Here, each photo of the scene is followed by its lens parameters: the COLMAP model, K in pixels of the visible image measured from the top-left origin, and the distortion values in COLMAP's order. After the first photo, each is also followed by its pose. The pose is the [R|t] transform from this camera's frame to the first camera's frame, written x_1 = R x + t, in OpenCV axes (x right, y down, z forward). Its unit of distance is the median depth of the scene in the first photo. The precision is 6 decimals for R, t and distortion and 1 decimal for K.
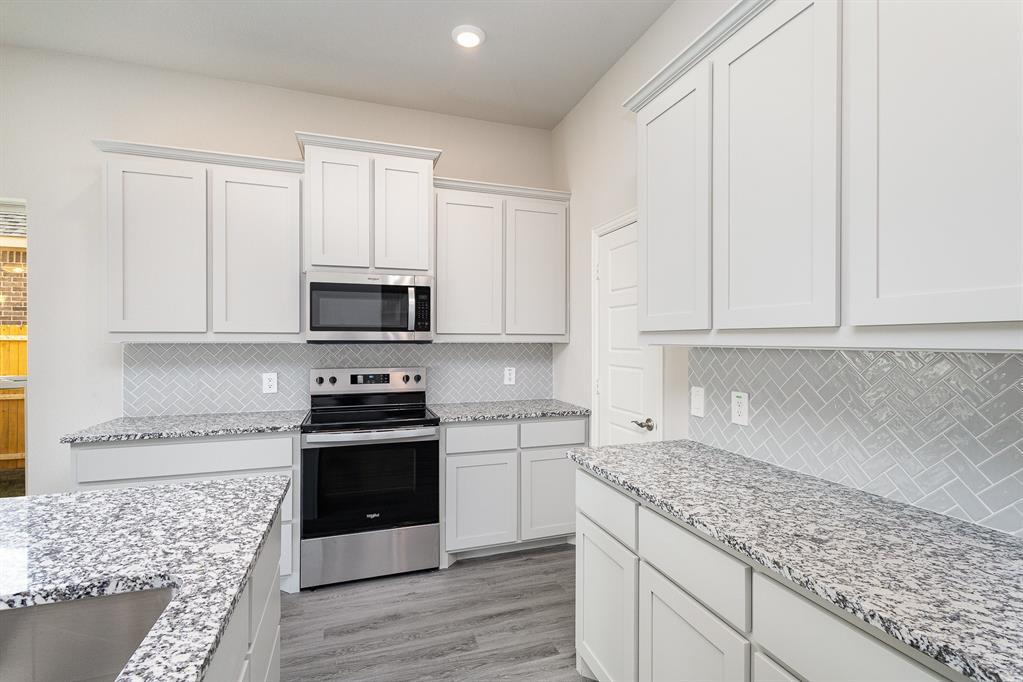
lens RADIAL K [[470.4, 0, 512.6], [0, 470.4, 330.5], [0, 0, 1]] dist [0.019956, -0.008404]
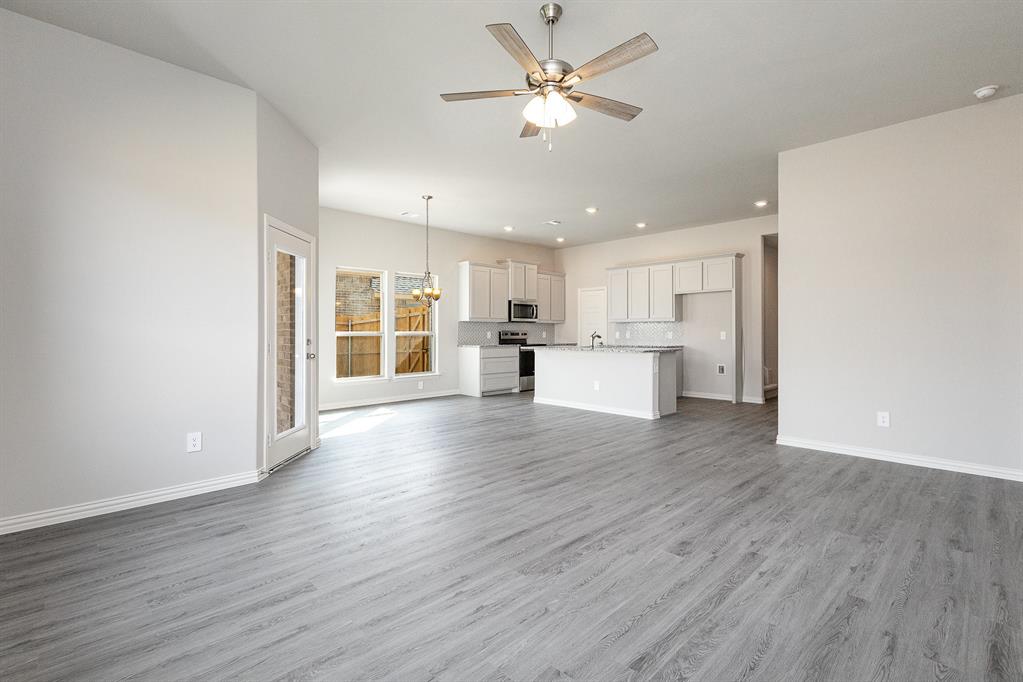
lens RADIAL K [[470.4, 0, 512.6], [0, 470.4, 330.5], [0, 0, 1]] dist [0.019956, -0.008404]
pose [[0.895532, -0.000630, 0.444997, -4.364064], [-0.007444, 0.999838, 0.016396, 0.077446], [-0.444936, -0.017996, 0.895382, -4.510743]]
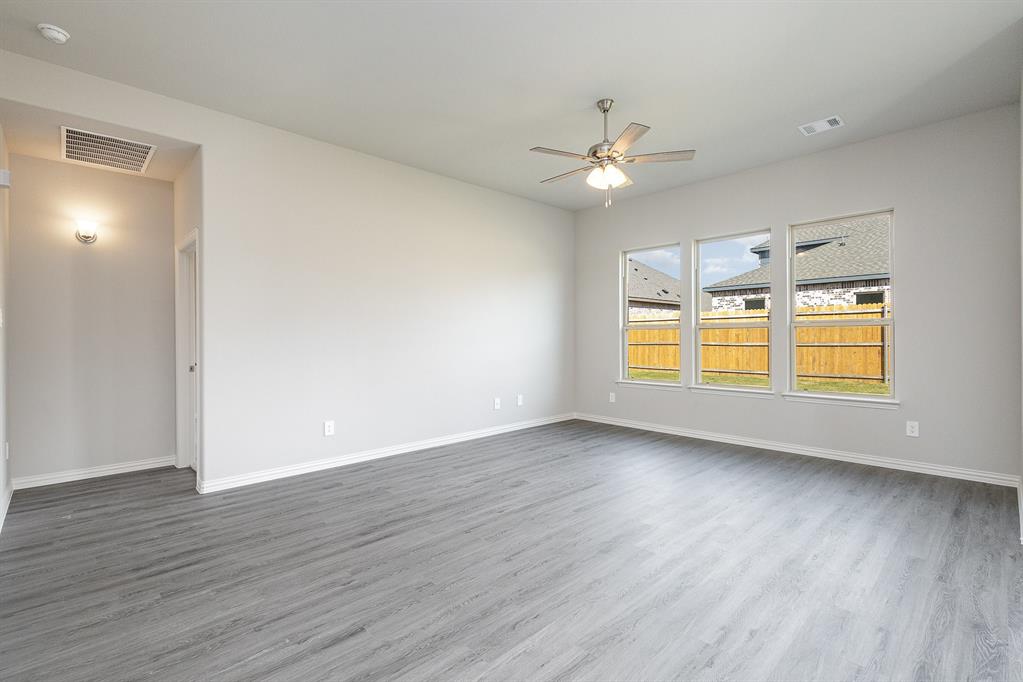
lens RADIAL K [[467.1, 0, 515.5], [0, 467.1, 339.0], [0, 0, 1]] dist [0.002455, -0.000100]
pose [[-0.900367, 0.006417, -0.435083, -1.363383], [0.012742, 0.999851, -0.011623, 0.129590], [0.434944, -0.016009, -0.900315, -0.129185]]
